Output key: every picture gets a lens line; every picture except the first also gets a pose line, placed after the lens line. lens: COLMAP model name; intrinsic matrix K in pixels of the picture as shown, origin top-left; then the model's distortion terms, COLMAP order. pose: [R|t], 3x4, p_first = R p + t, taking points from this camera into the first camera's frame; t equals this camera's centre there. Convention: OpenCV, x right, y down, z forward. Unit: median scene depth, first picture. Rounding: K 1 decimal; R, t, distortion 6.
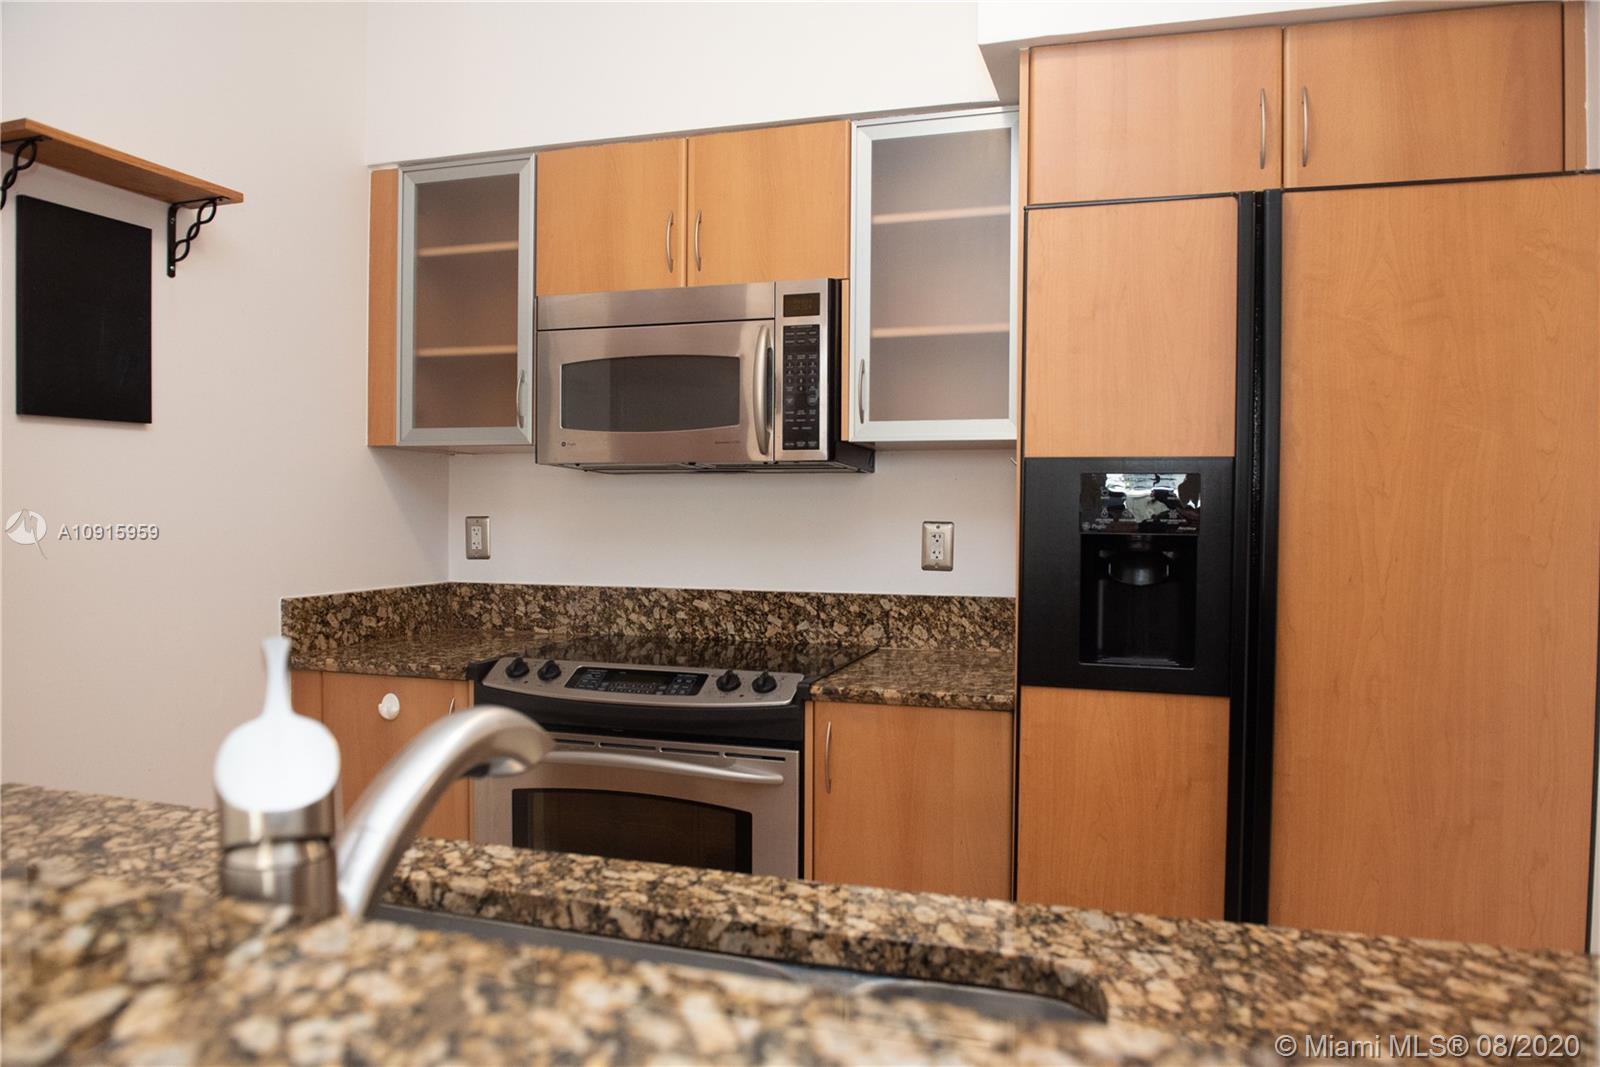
lens RADIAL K [[1111.1, 0, 800.0], [0, 1111.1, 533.5], [0, 0, 1]] dist [-0.046852, -0.002028]
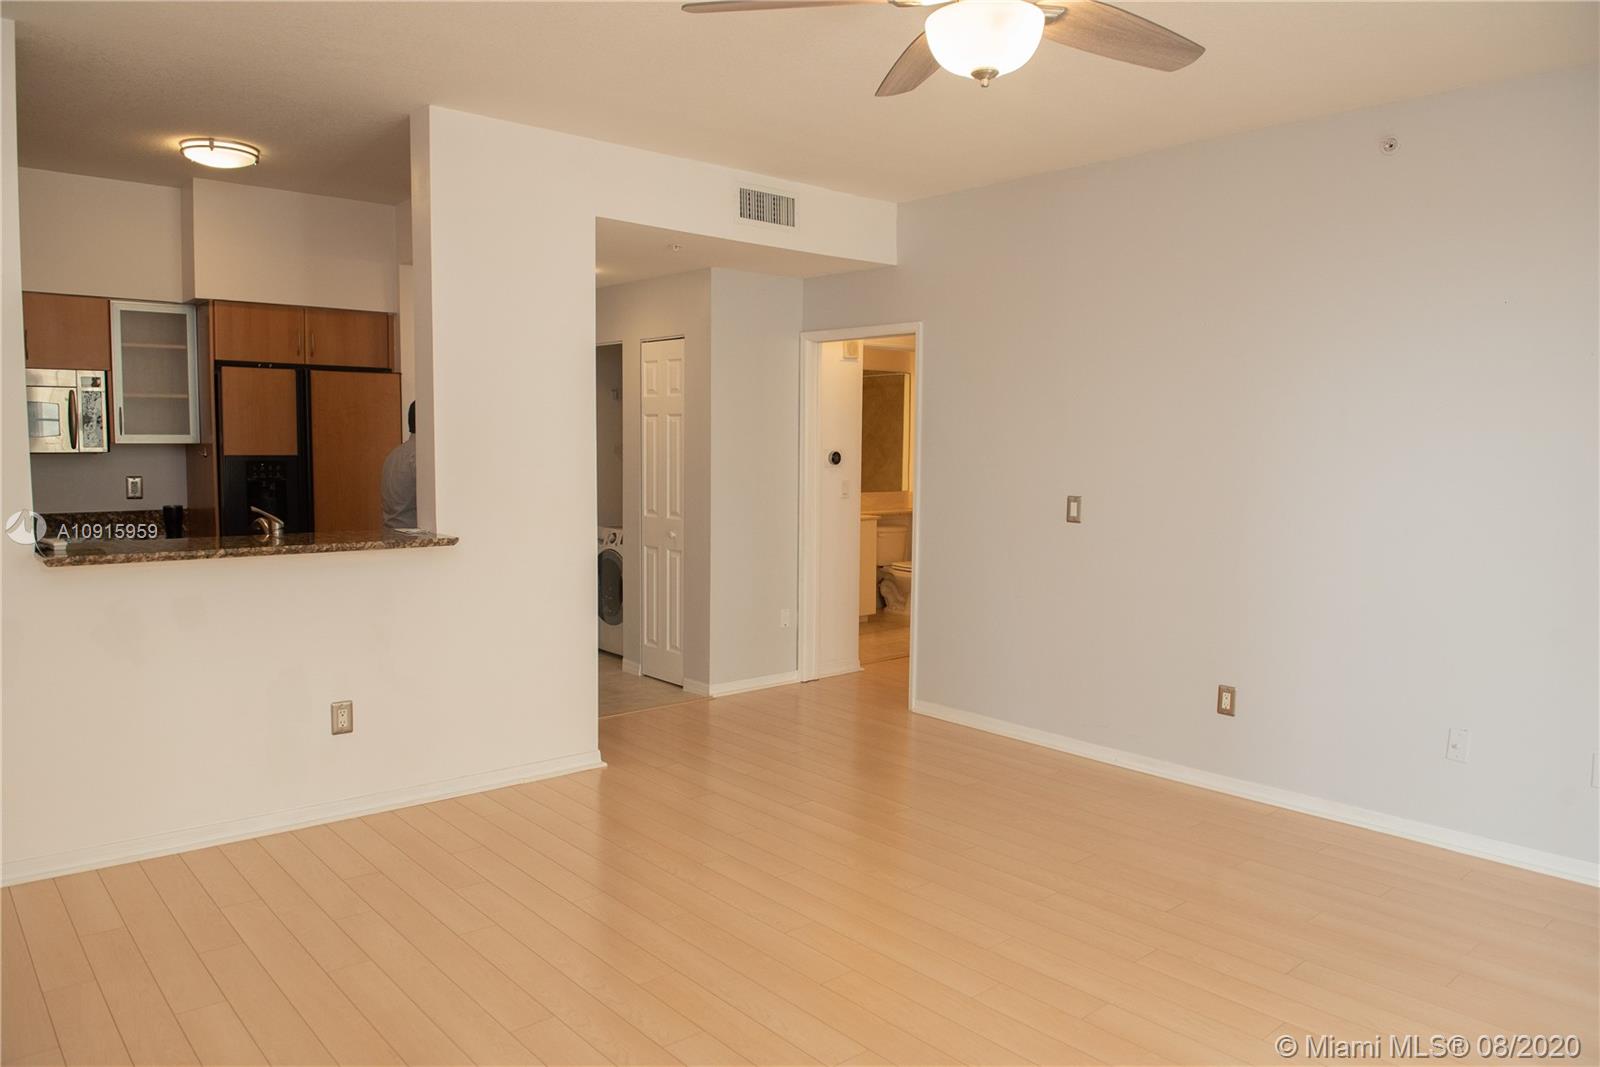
lens RADIAL K [[1111.1, 0, 800.0], [0, 1111.1, 533.5], [0, 0, 1]] dist [-0.046852, -0.002028]
pose [[0.530723, -0.068208, 0.844796, -1.110210], [0.009265, 0.997164, 0.074690, -0.052345], [-0.847494, -0.031812, 0.529850, -1.375034]]
